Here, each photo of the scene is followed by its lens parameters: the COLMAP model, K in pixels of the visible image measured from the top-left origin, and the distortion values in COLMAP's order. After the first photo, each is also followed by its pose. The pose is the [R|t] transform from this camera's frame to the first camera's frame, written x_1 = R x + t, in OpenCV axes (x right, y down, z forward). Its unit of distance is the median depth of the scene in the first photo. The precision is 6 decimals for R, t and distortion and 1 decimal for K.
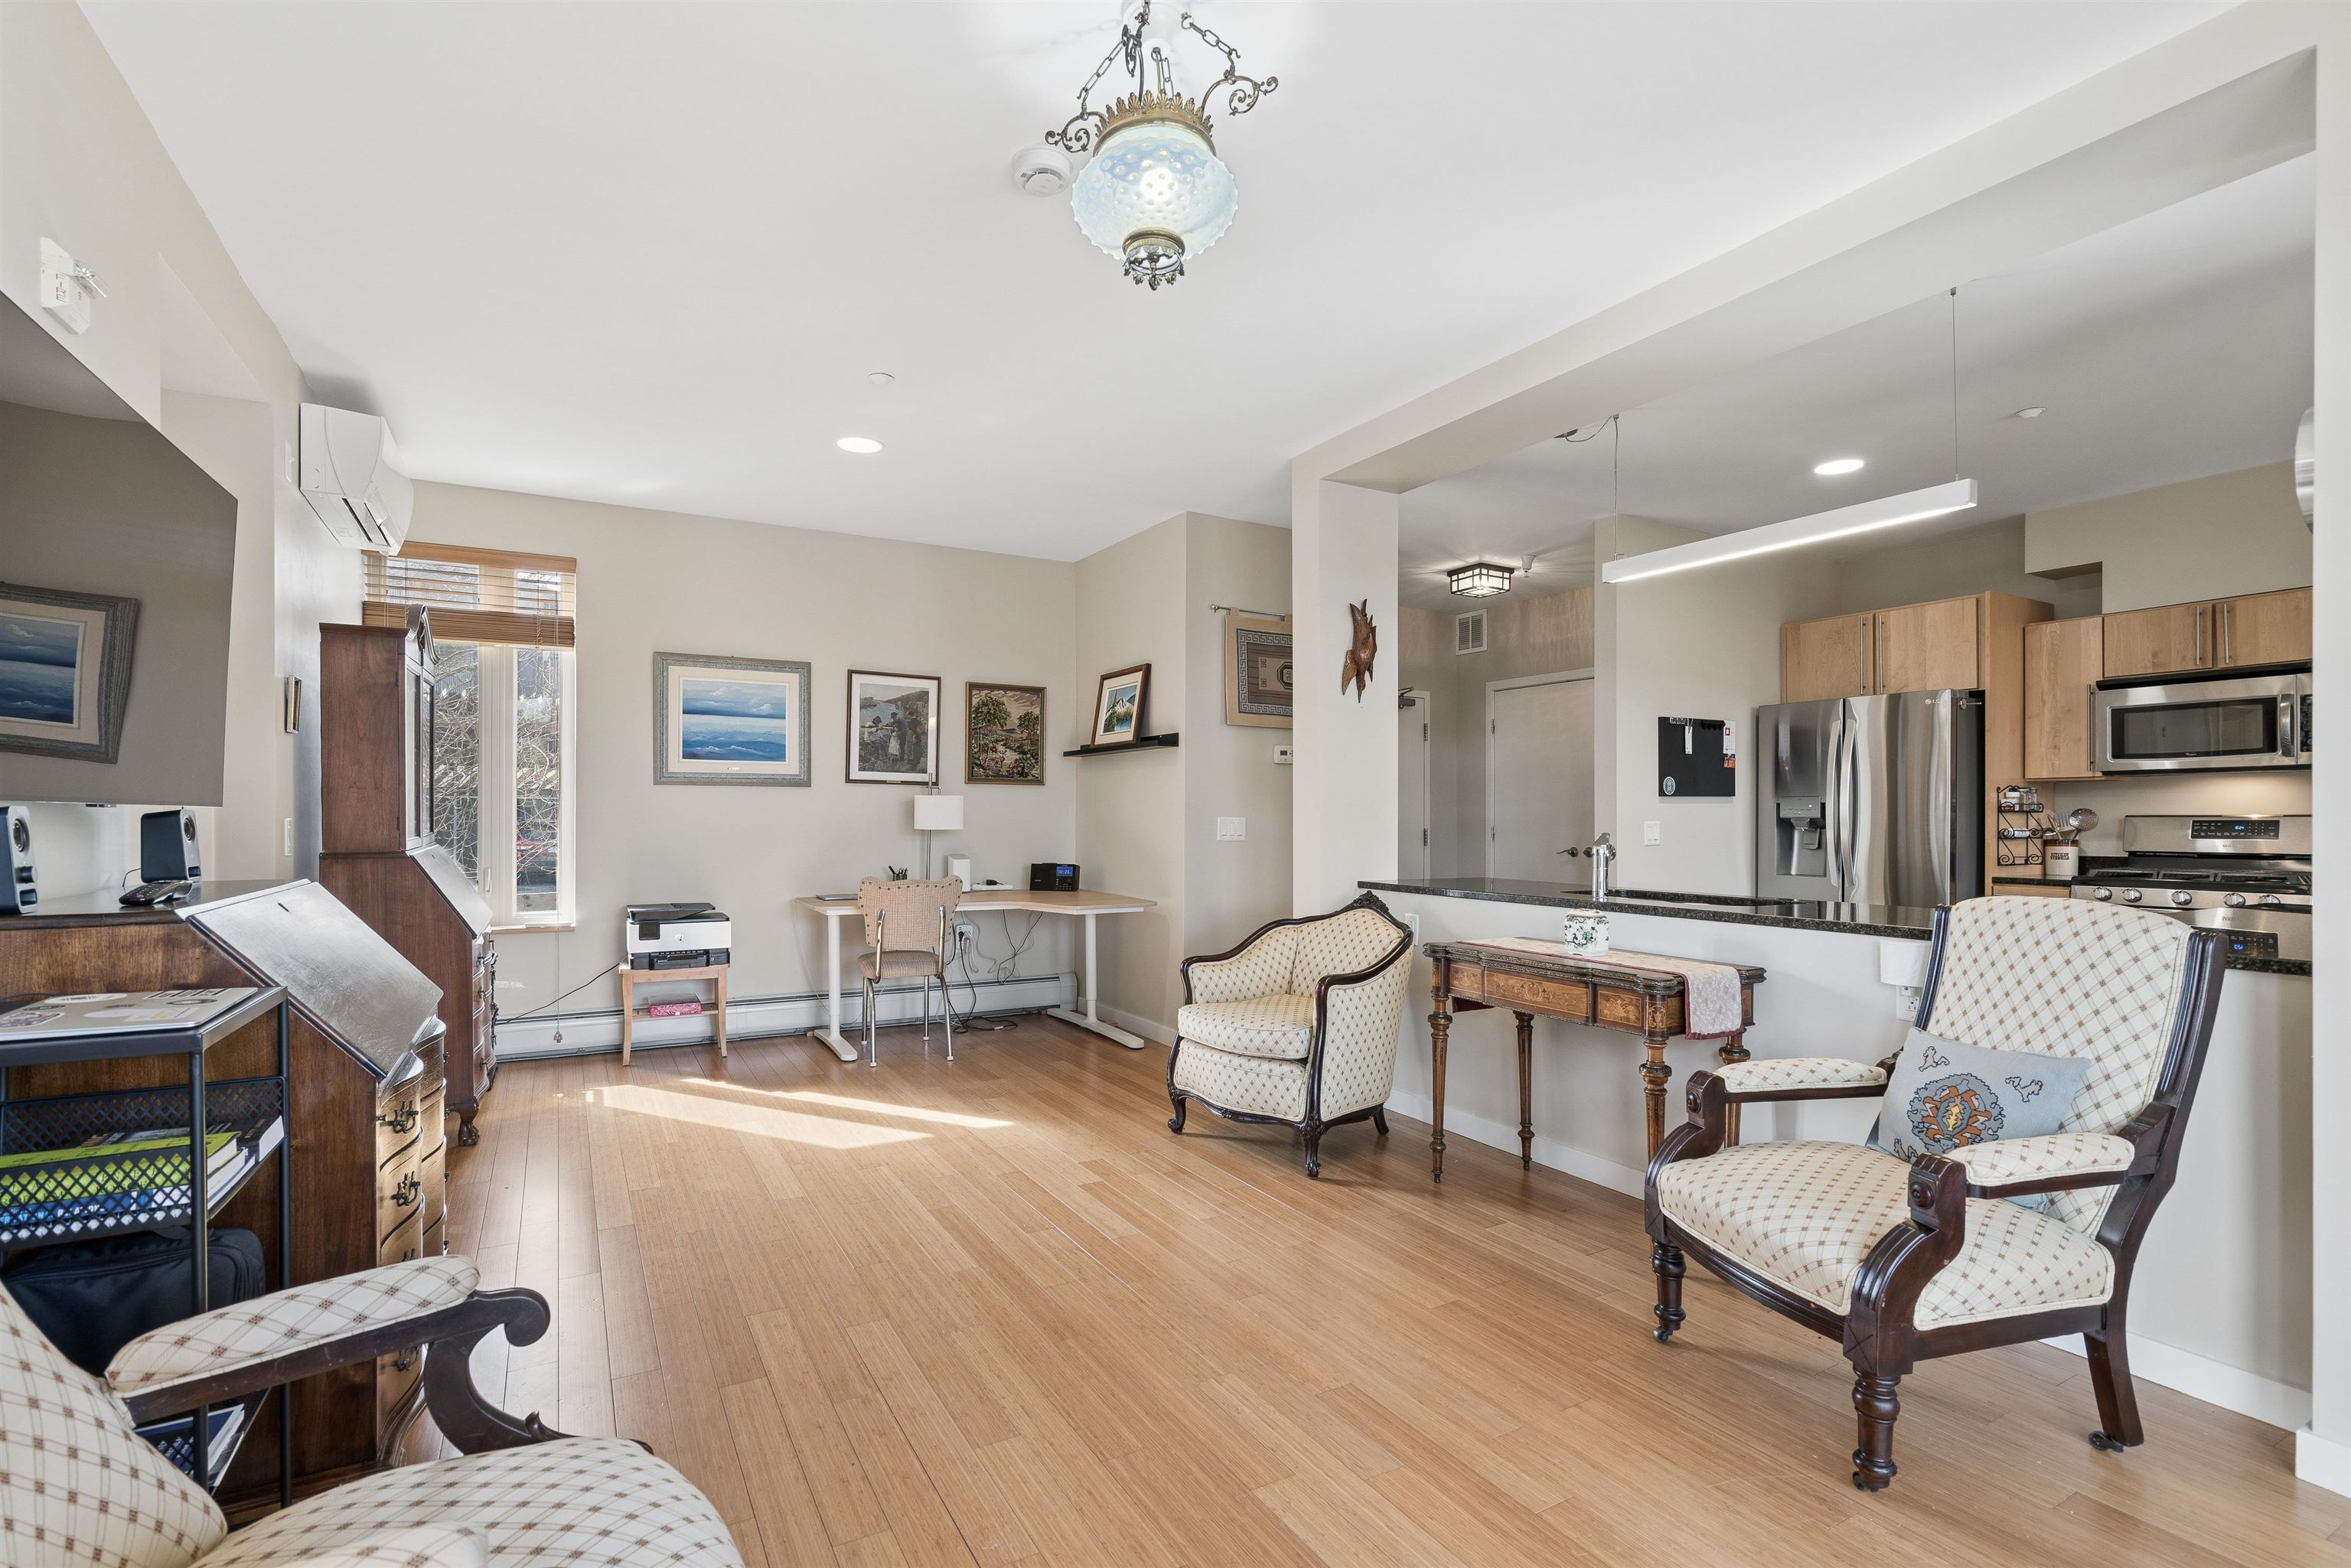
lens RADIAL K [[1077.1, 0, 1147.4], [0, 1077.1, 820.2], [0, 0, 1]] dist [-0.004019, -0.000266]
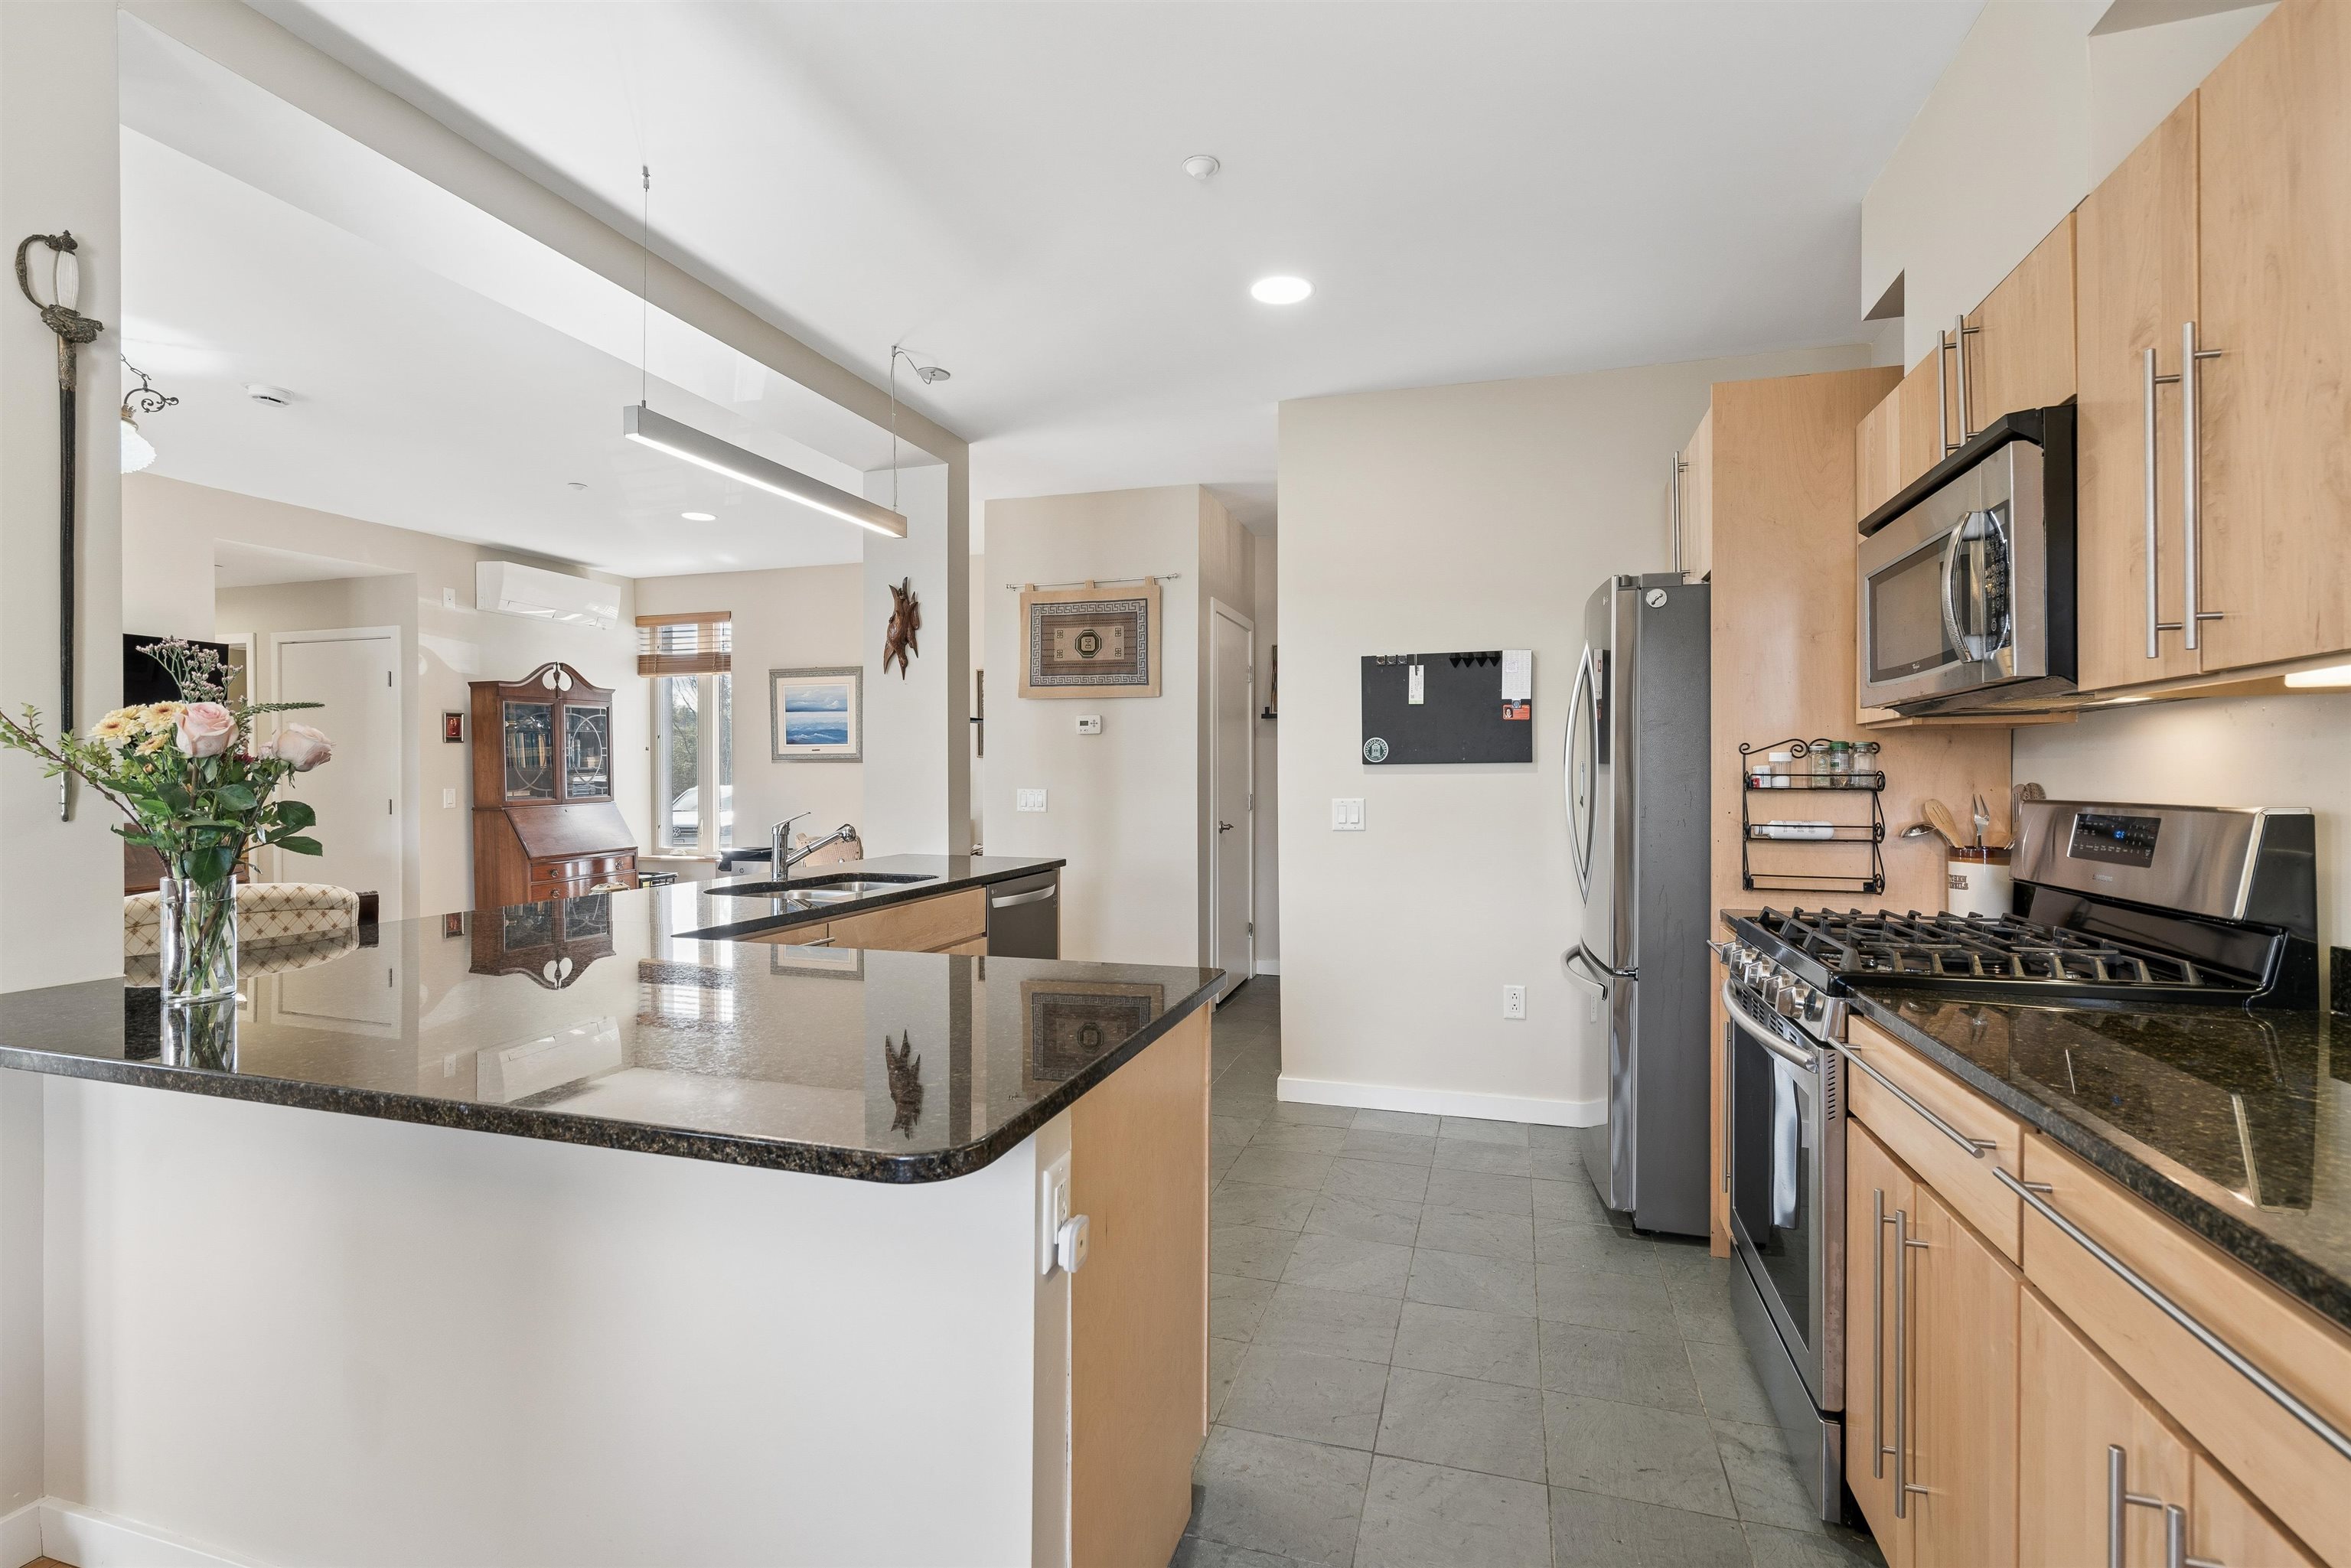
lens RADIAL K [[1063.6, 0, 1163.3], [0, 1063.6, 787.6], [0, 0, 1]] dist [-0.007460, 0.000704]
pose [[0.695498, 0.005933, -0.718503, 0.862133], [0.001876, 0.999948, 0.010072, -0.013343], [0.718525, -0.008353, 0.695451, 0.373361]]
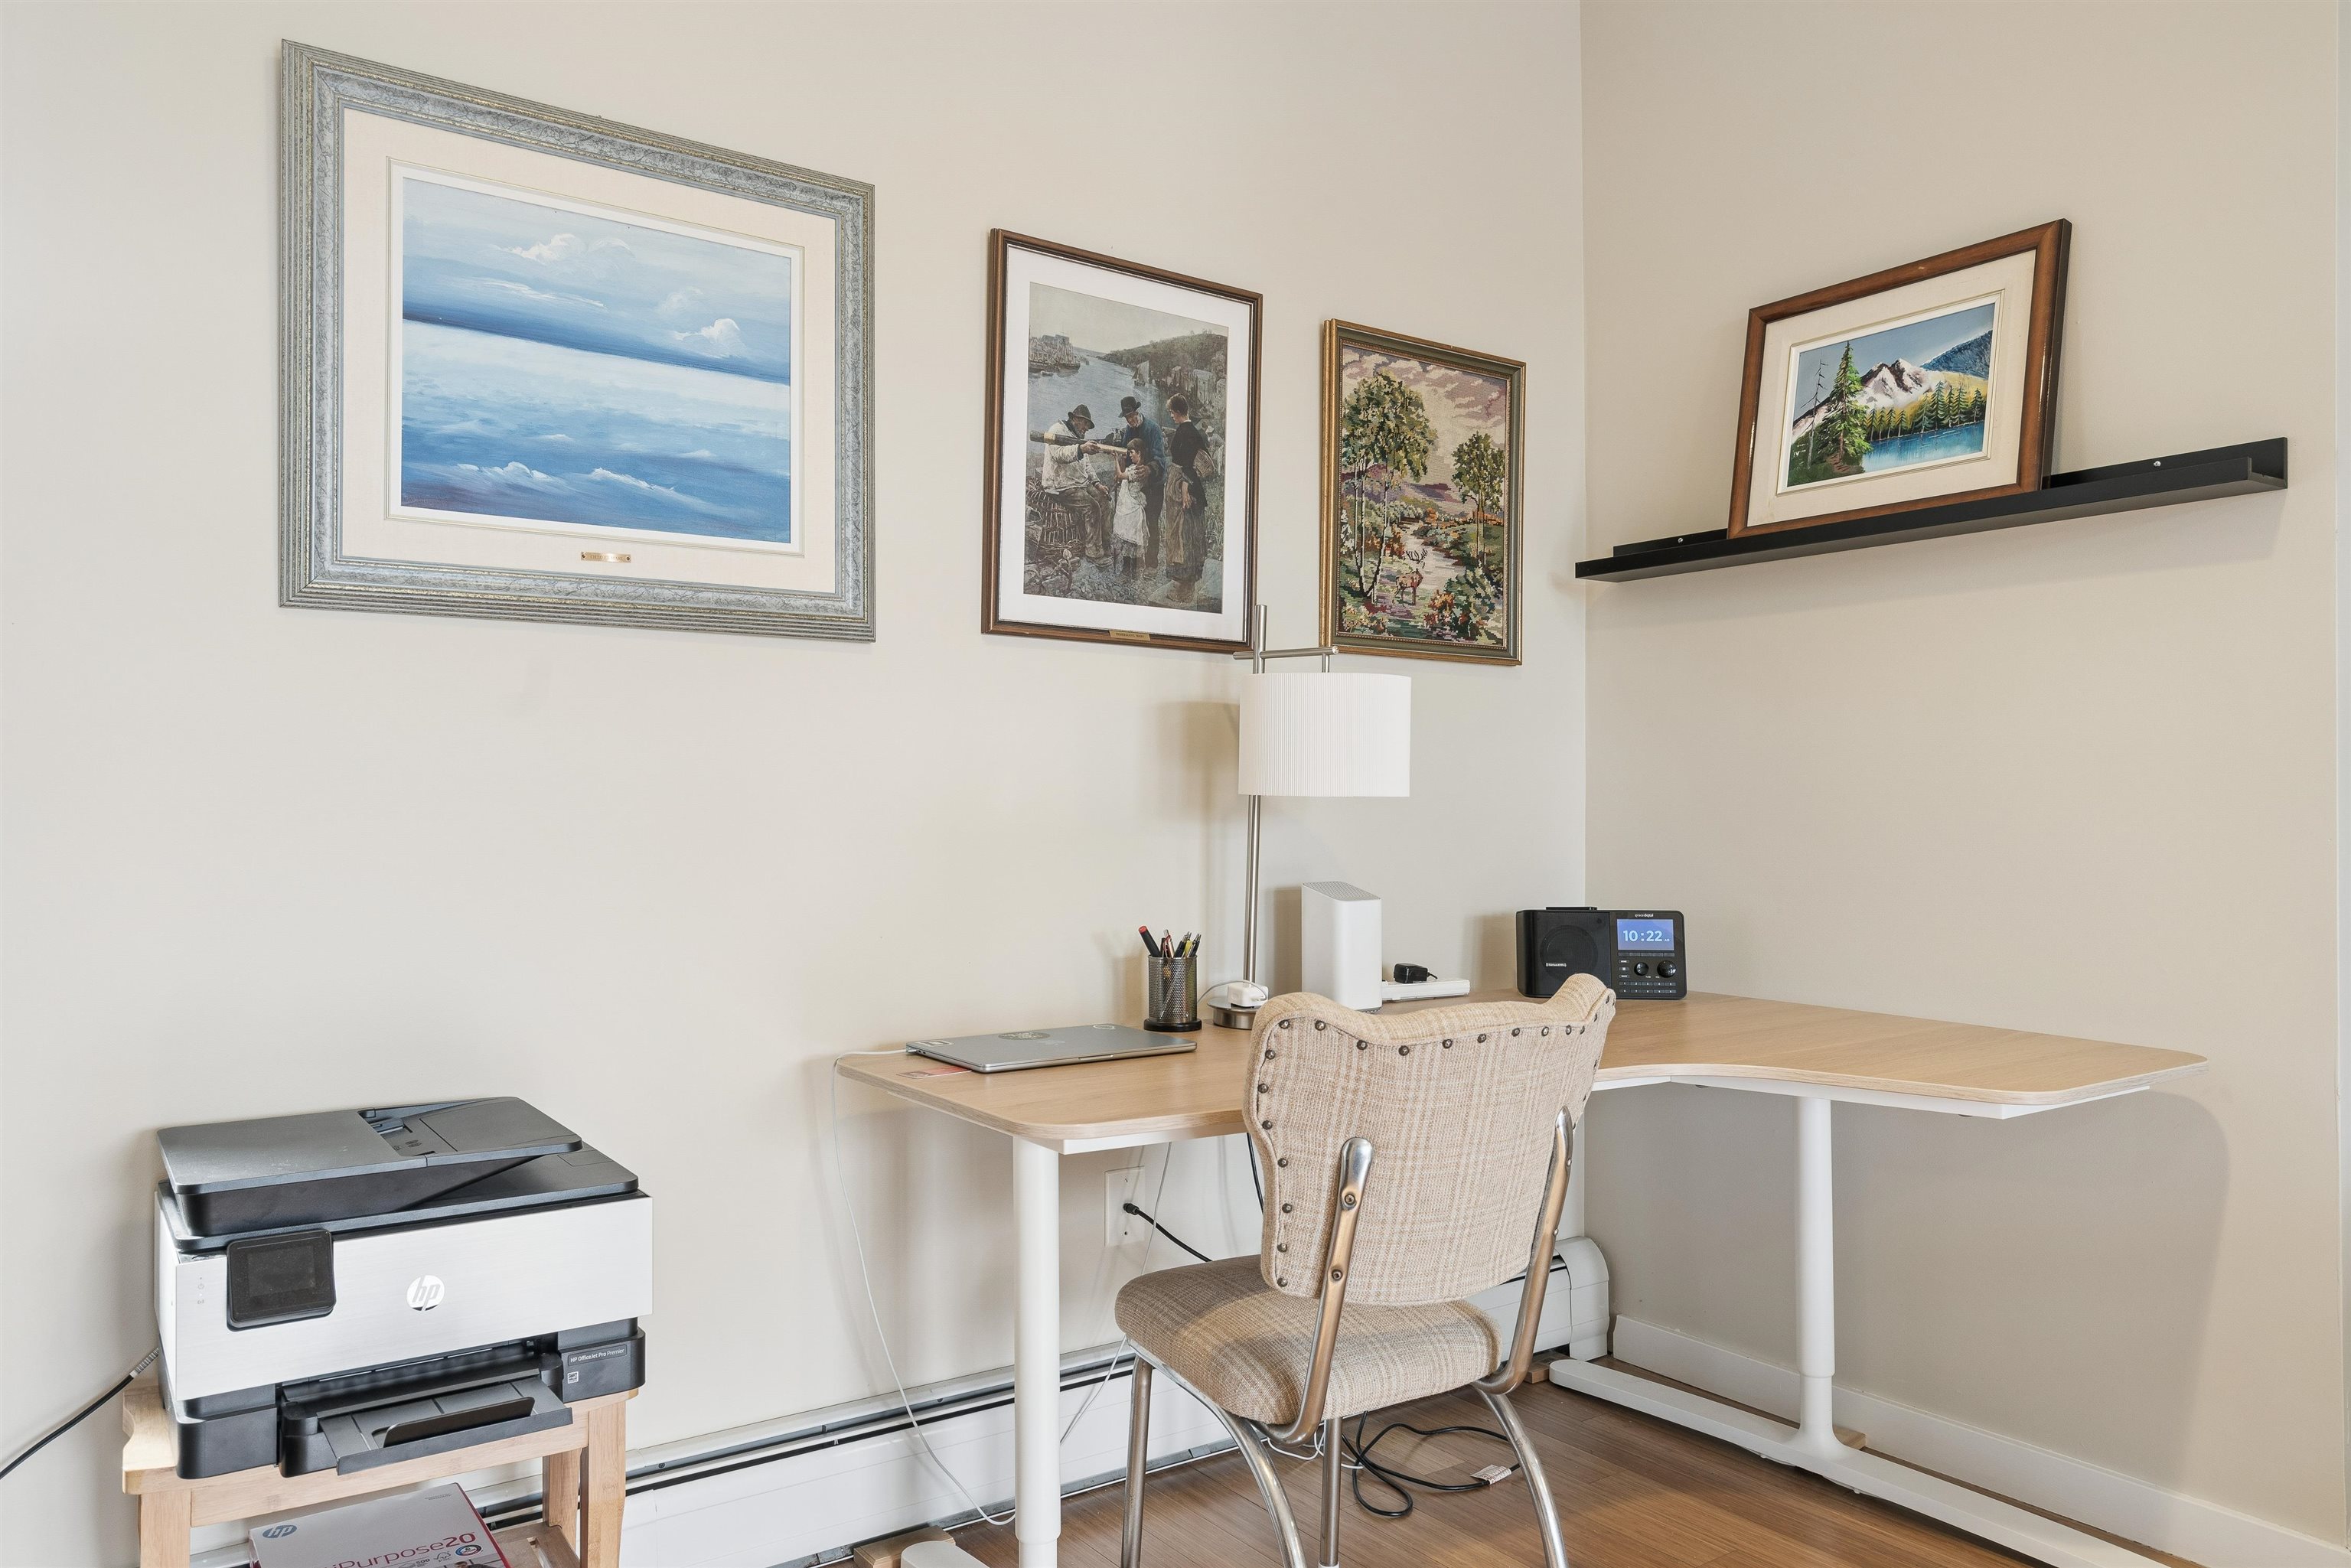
lens RADIAL K [[1654.0, 0, 1159.2], [0, 1654.0, 793.8], [0, 0, 1]] dist [0.010668, 0.003496]
pose [[0.994245, -0.001747, 0.107120, -0.288566], [0.002648, 0.999962, -0.008266, 0.011038], [-0.107101, 0.008502, 0.994212, 0.582565]]
